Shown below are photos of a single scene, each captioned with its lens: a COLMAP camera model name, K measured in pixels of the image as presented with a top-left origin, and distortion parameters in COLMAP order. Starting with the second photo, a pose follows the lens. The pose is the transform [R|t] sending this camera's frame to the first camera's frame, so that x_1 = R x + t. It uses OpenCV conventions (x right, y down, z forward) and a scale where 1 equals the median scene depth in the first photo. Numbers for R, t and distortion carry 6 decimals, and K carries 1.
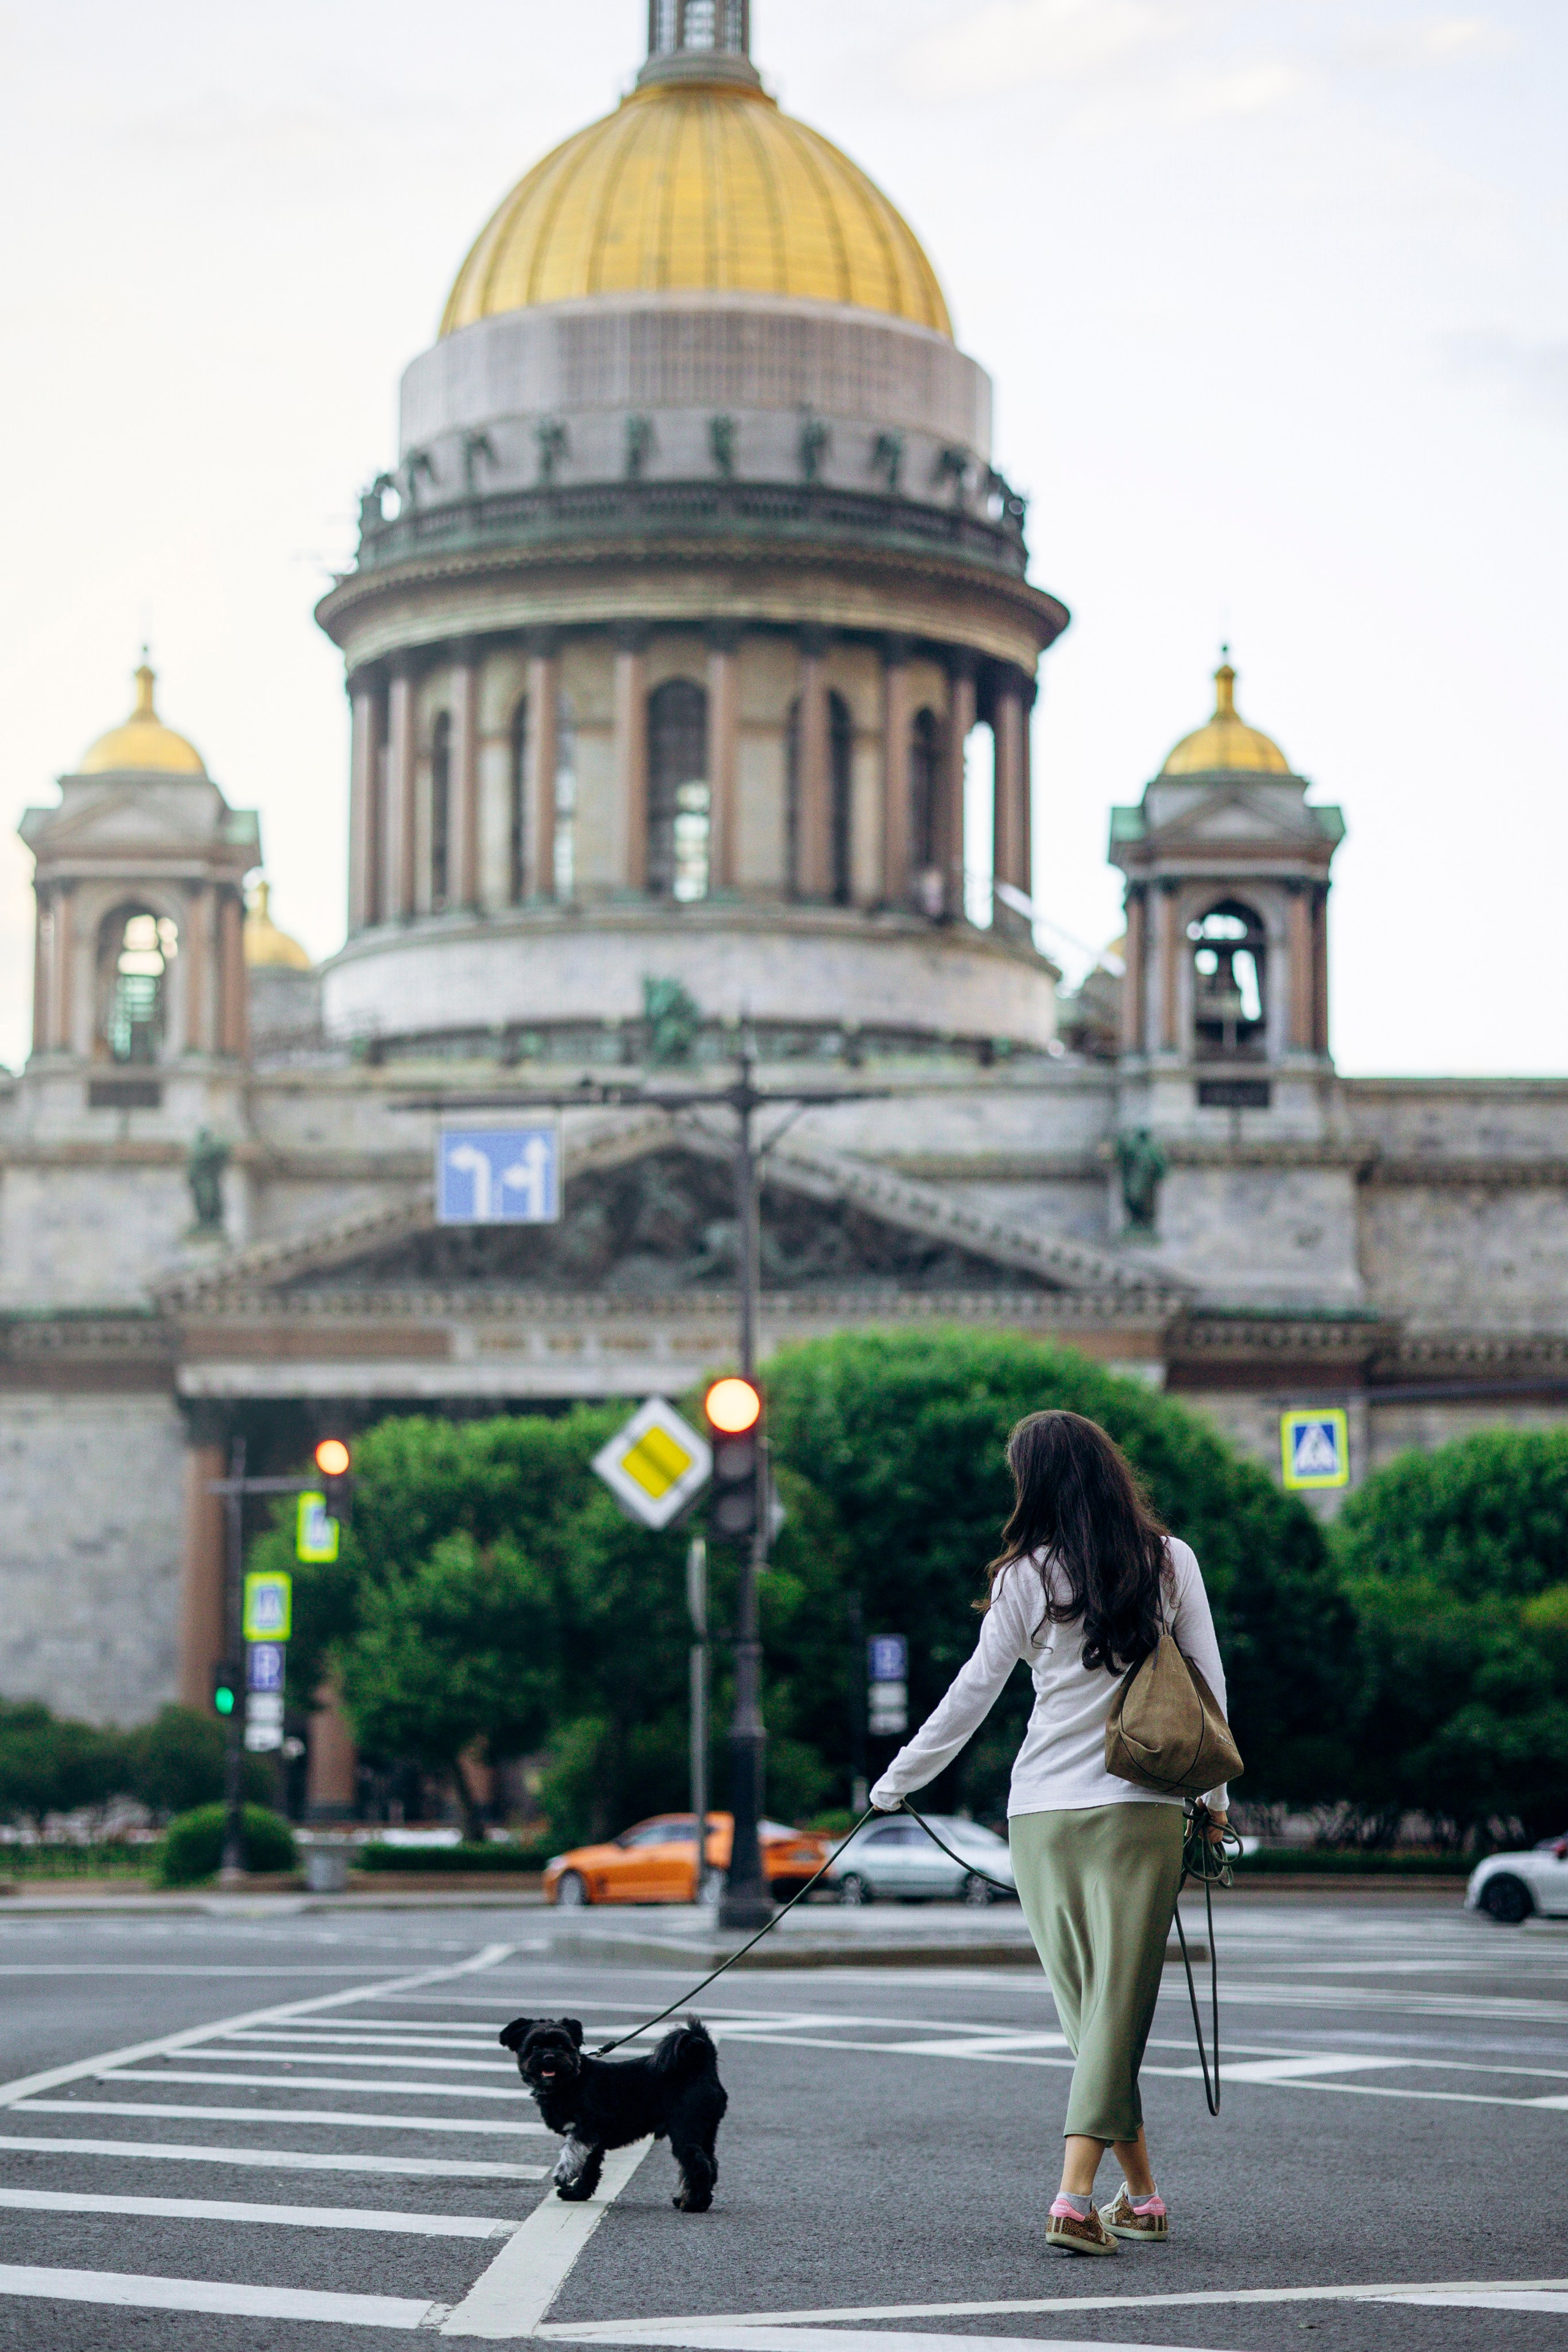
lens RADIAL K [[5530.9, 0, 660.4], [0, 5530.9, 1090.9], [0, 0, 1]] dist [0.047148, 0.000000]
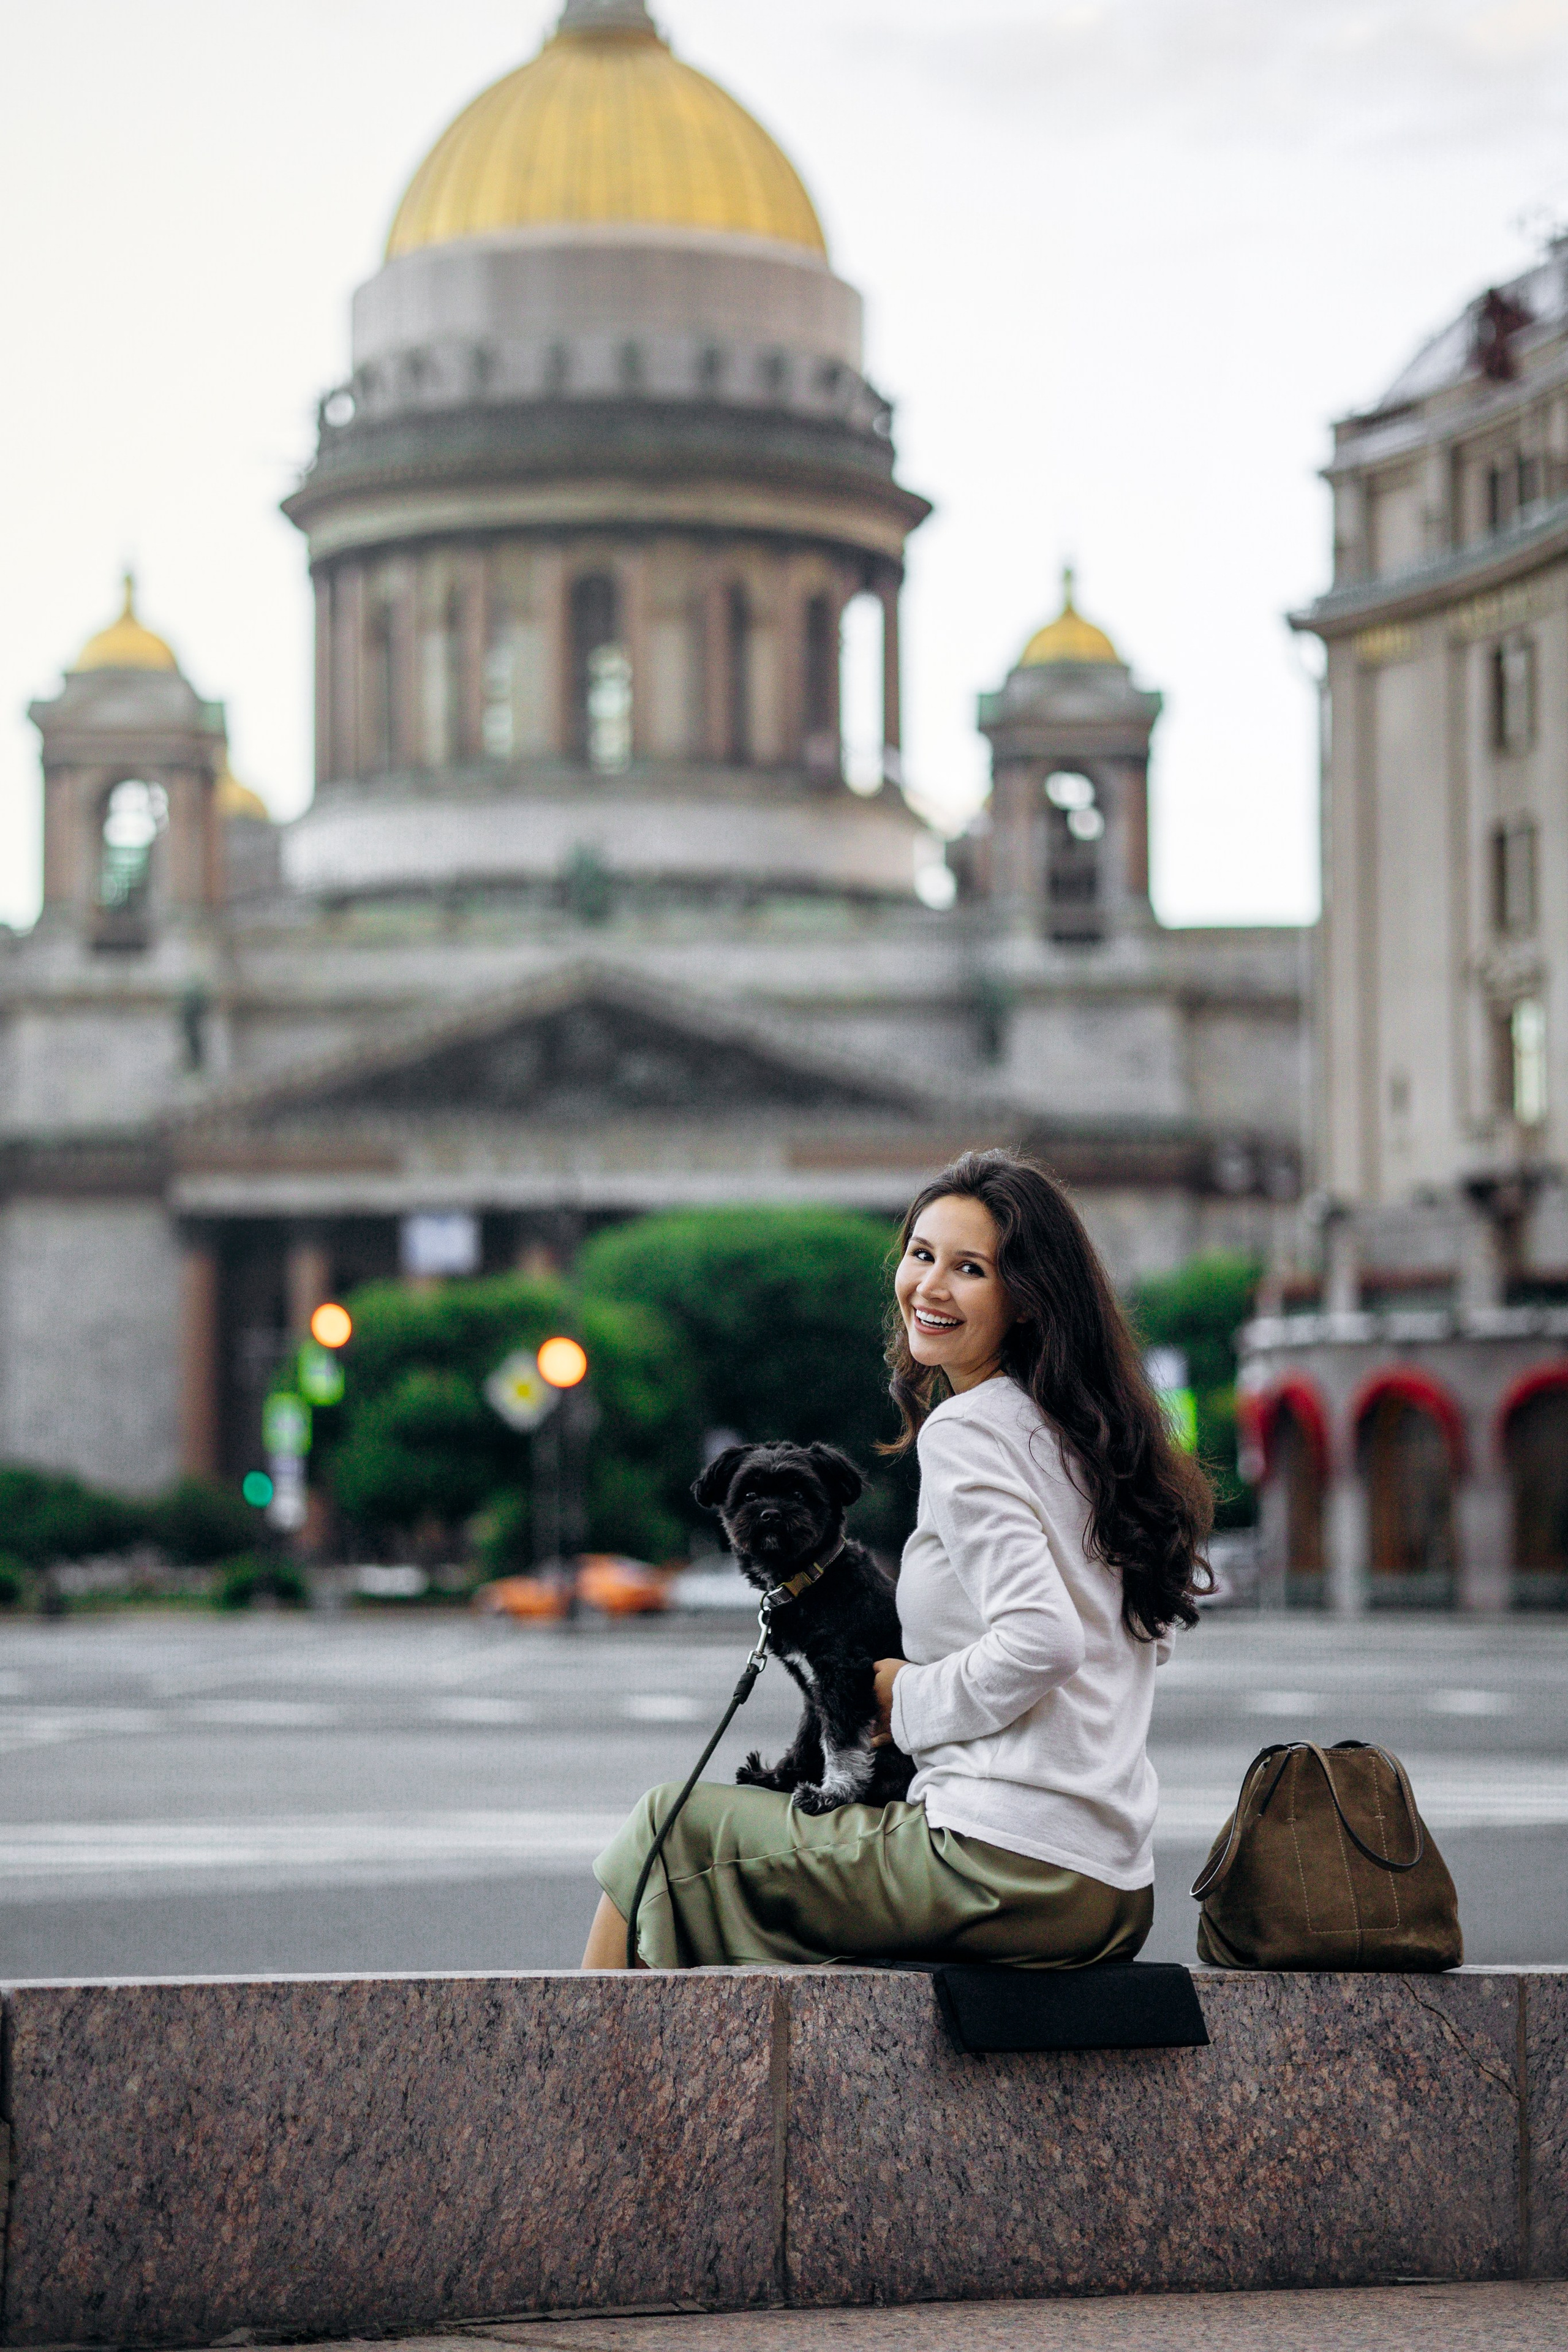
lens RADIAL K [[5530.9, 0, 867.0], [0, 5530.9, 1346.5], [0, 0, 1]] dist [0.047148, 0.000000]
pose [[0.998908, -0.012508, 0.045004, 0.006051], [0.008320, 0.995718, 0.092065, -0.020951], [-0.045963, -0.091590, 0.994735, -0.162172]]
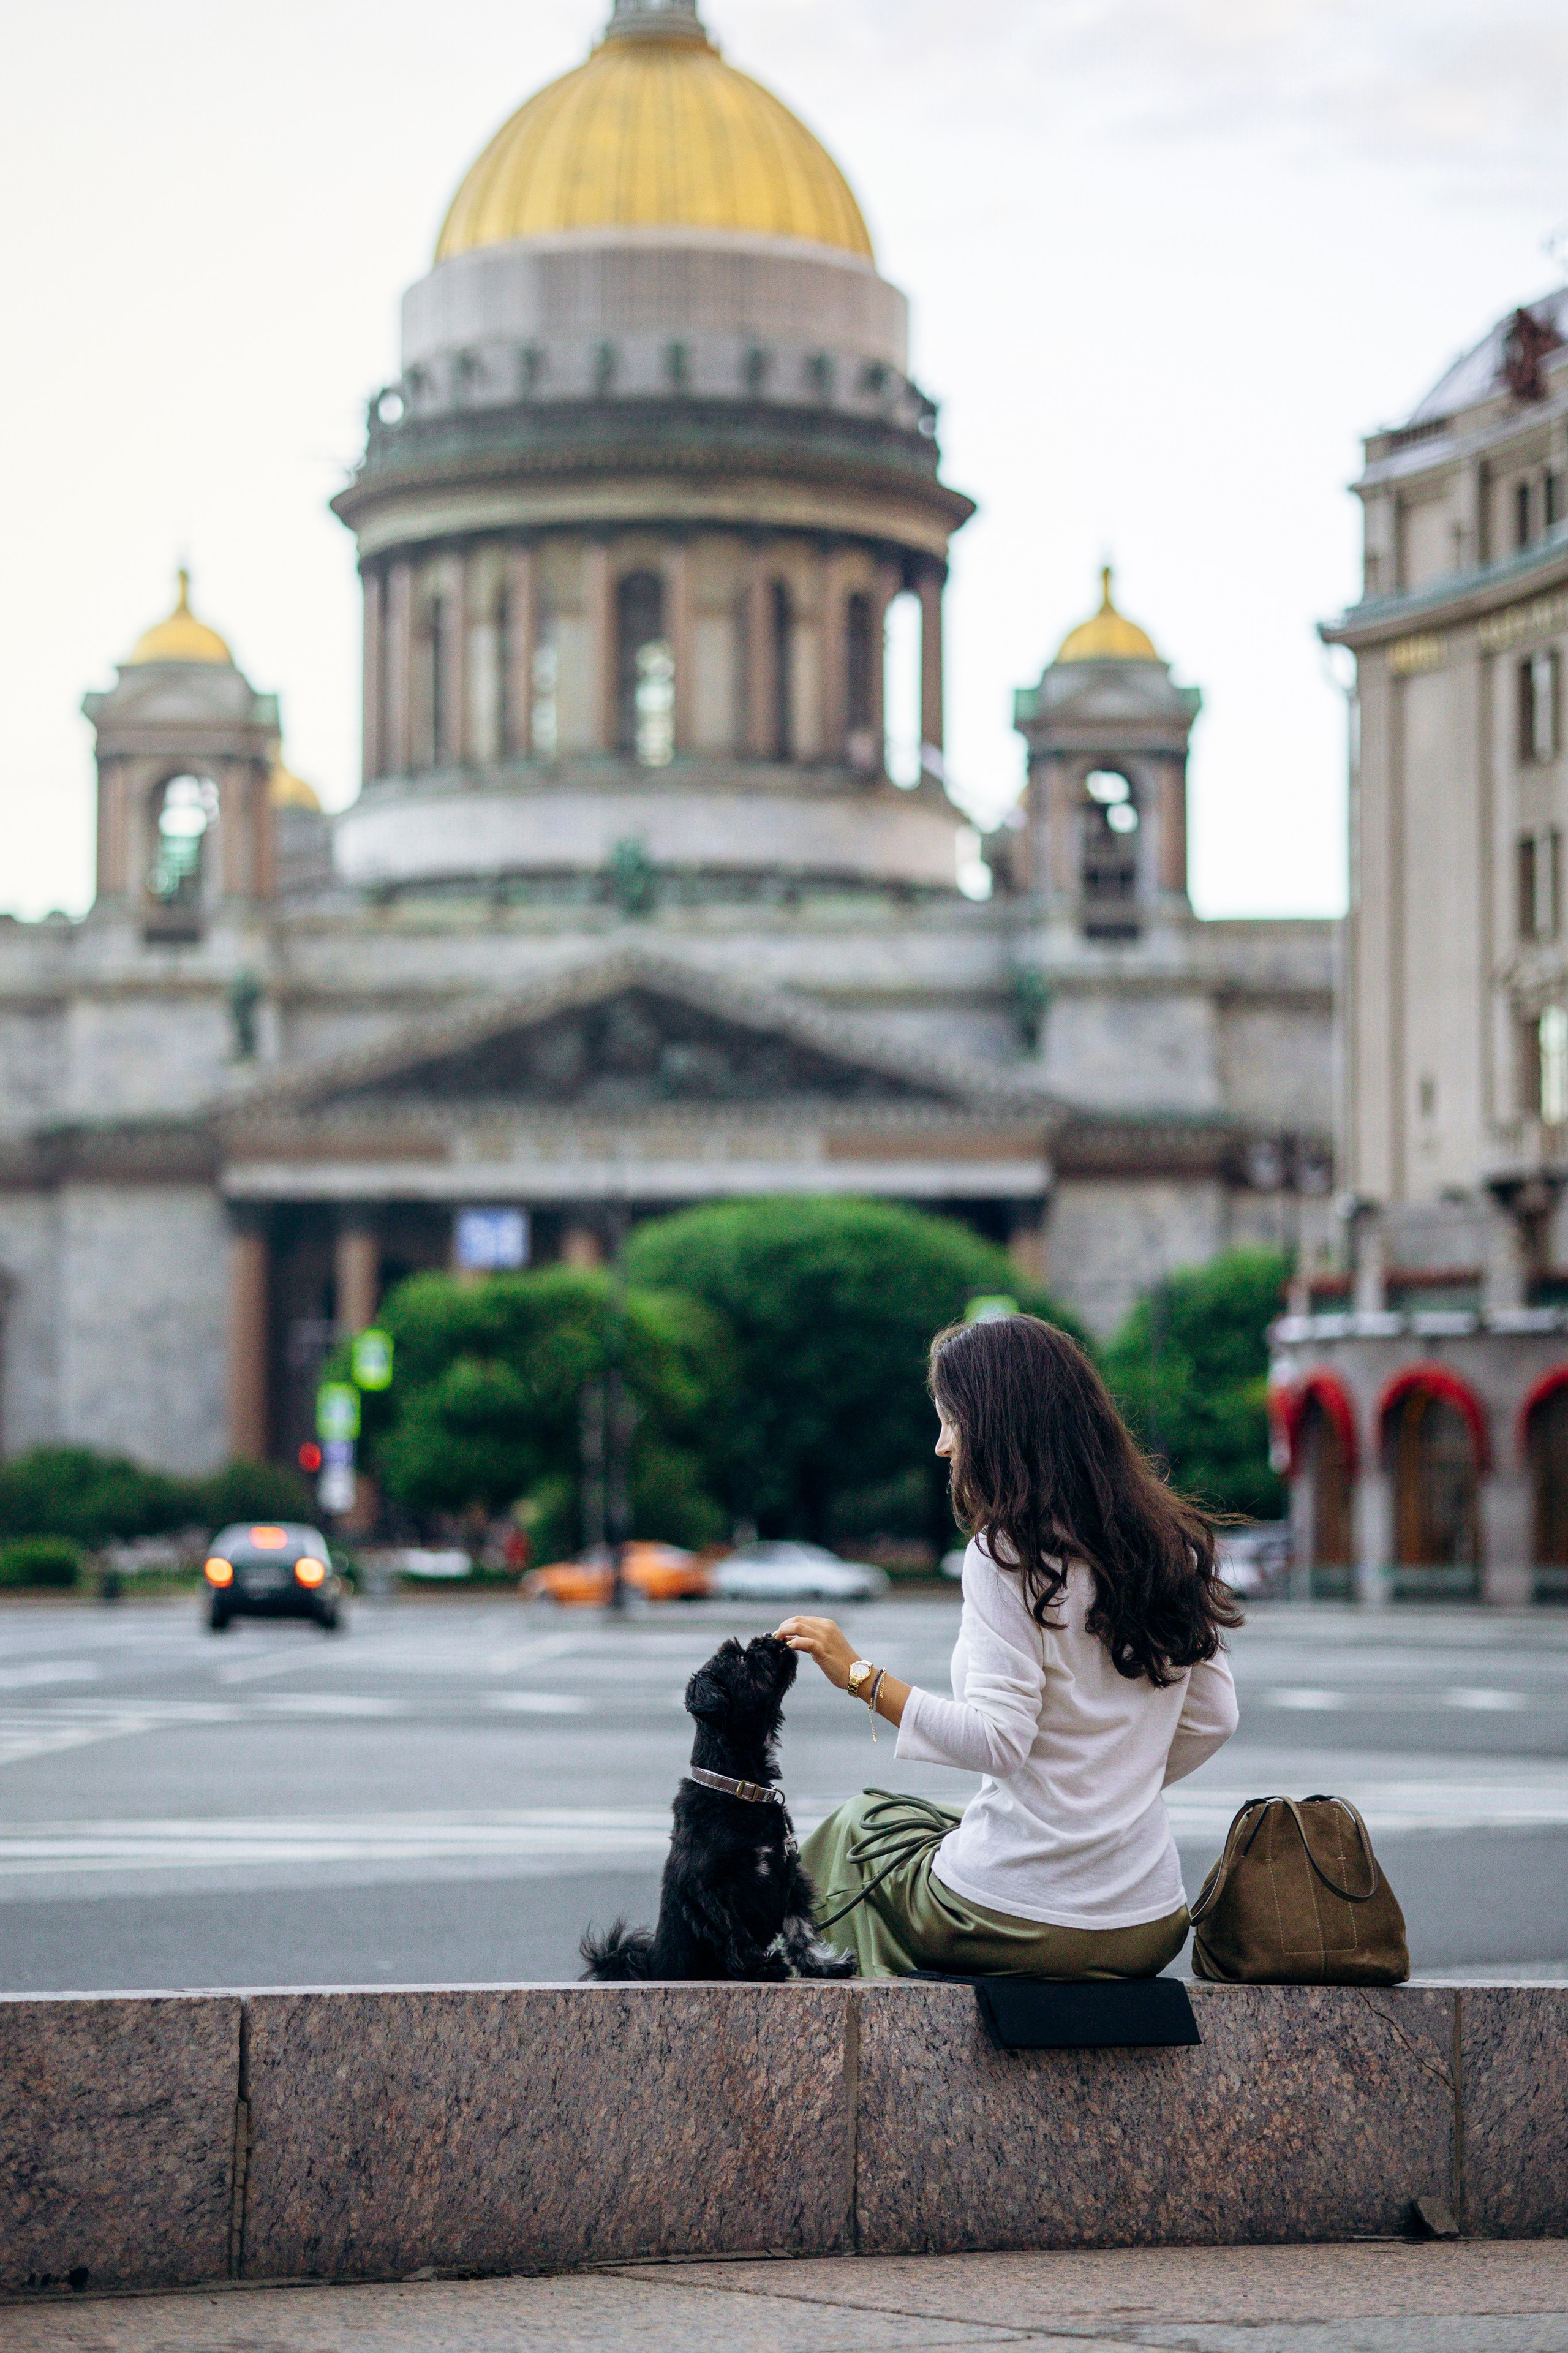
lens RADIAL K [[5532.8, 0, 827.8], [0, 5532.8, 1289.5], [0, 0, 1]] dist [0.047148, 0.000000]
pose [[0.999476, -0.007005, 0.031609, 0.004799], [0.004242, 0.996231, 0.086636, -0.025568], [-0.032096, -0.086457, 0.995738, -0.180976]]
